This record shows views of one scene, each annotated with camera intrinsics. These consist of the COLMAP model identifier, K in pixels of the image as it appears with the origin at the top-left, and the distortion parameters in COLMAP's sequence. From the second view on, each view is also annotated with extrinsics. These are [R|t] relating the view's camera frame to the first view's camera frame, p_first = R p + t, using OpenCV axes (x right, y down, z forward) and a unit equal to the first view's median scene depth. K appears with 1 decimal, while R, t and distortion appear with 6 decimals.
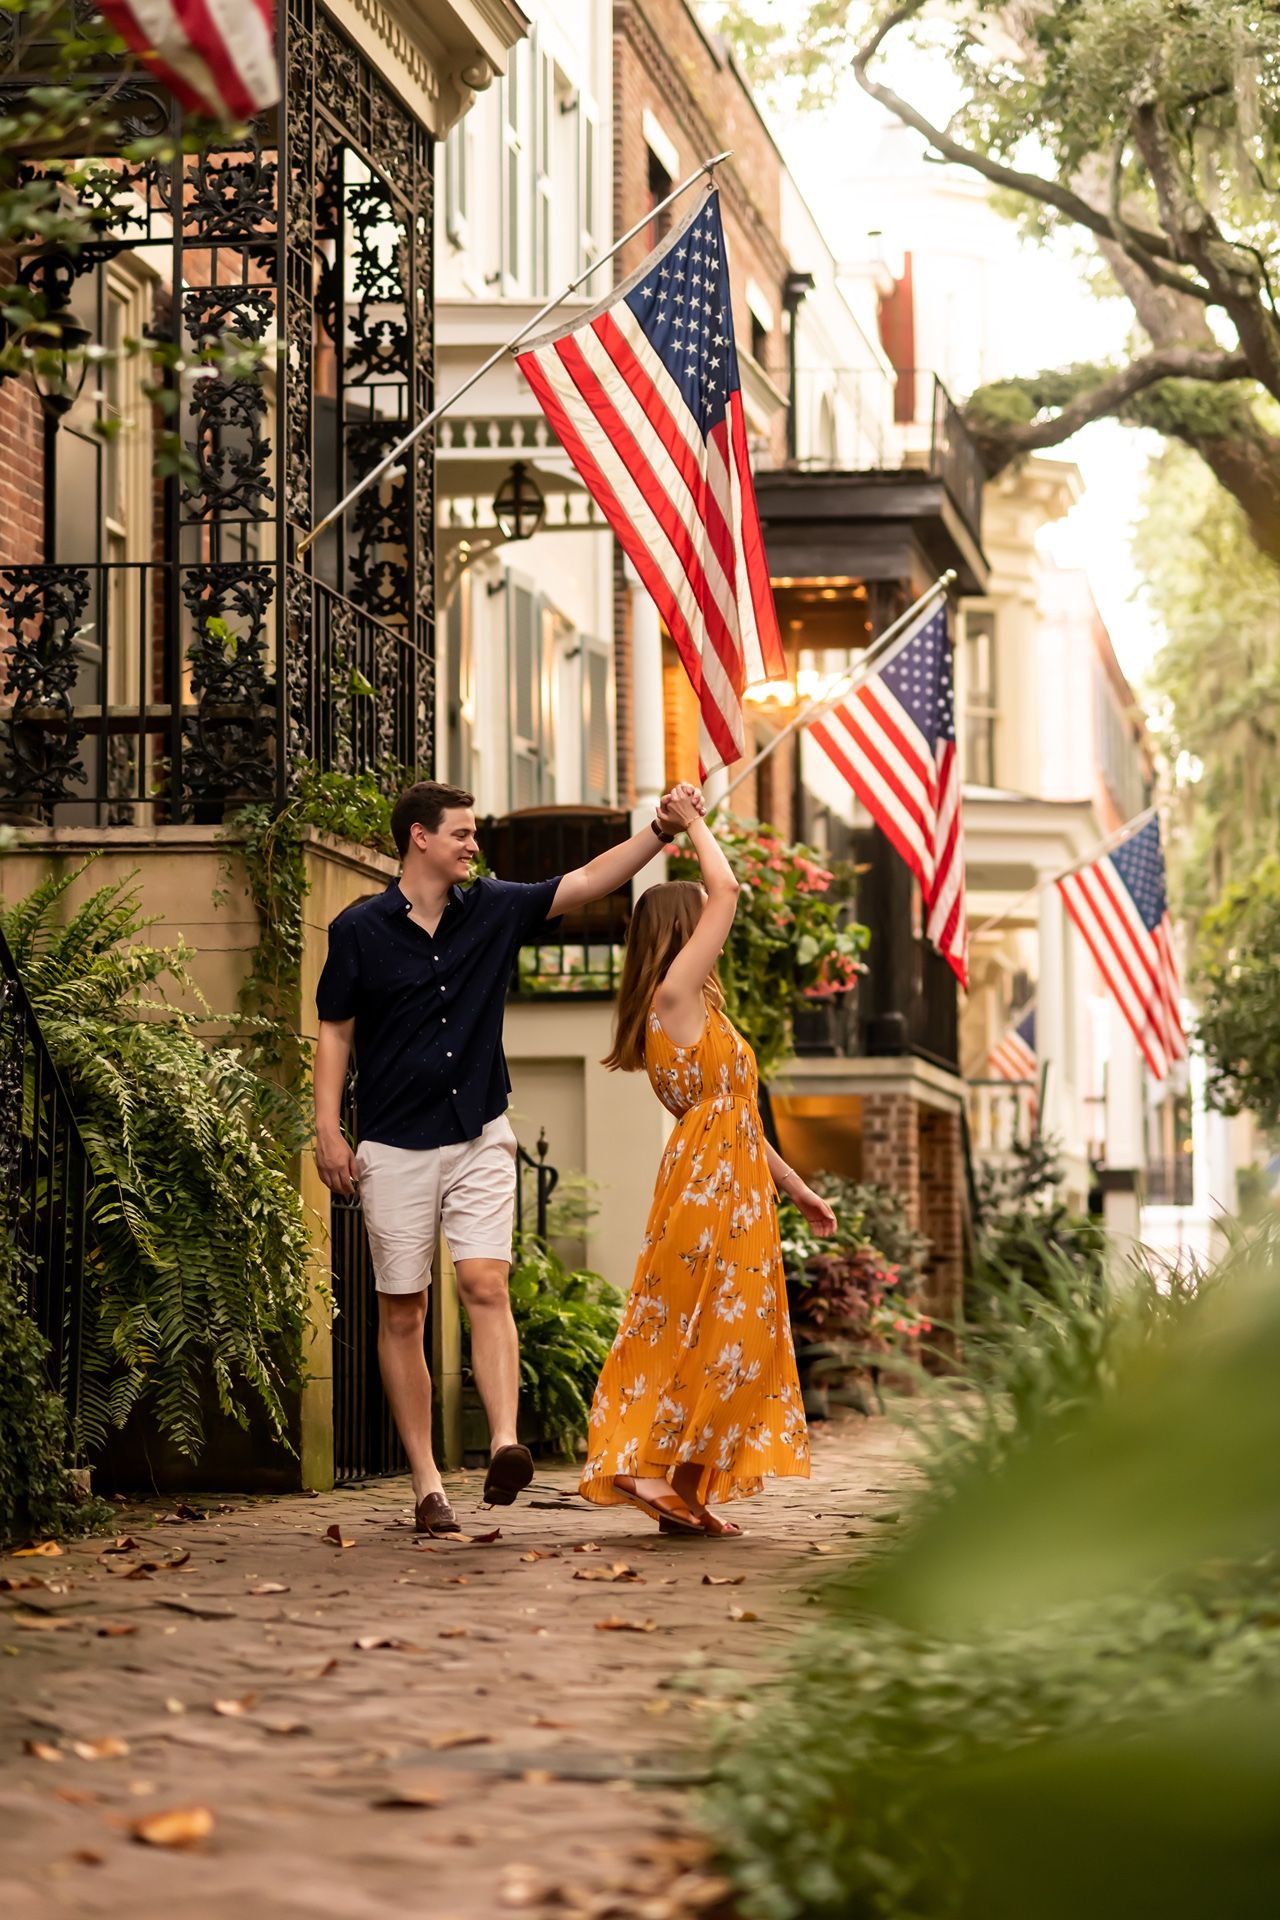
lens RADIAL K [[4416.5, 0, 640.0], [0, 4416.5, 960.0], [0, 0, 1]] dist [0.138748, -3.081696]
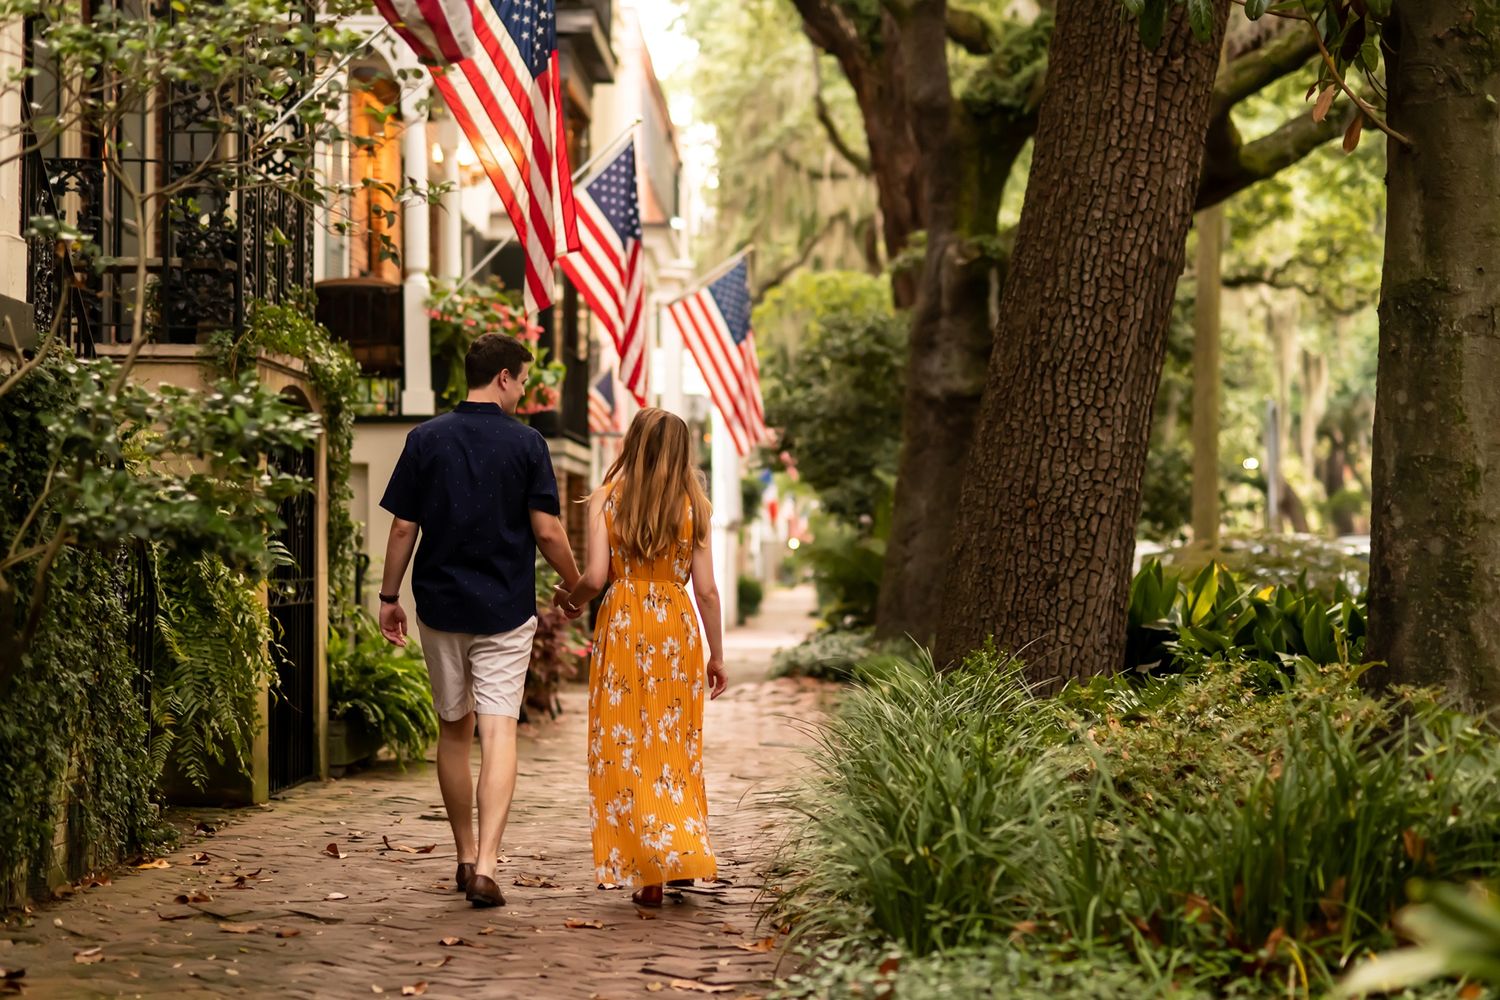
lens RADIAL K [[3450.4, 0, 750.0], [0, 3450.4, 500.0], [0, 0, 1]] dist [0.138748, -3.081696]
pose [[0.991224, 0.013257, 0.131527, -0.053591], [-0.019874, 0.998595, 0.049131, -0.032576], [-0.130691, -0.051314, 0.990094, -0.120197]]
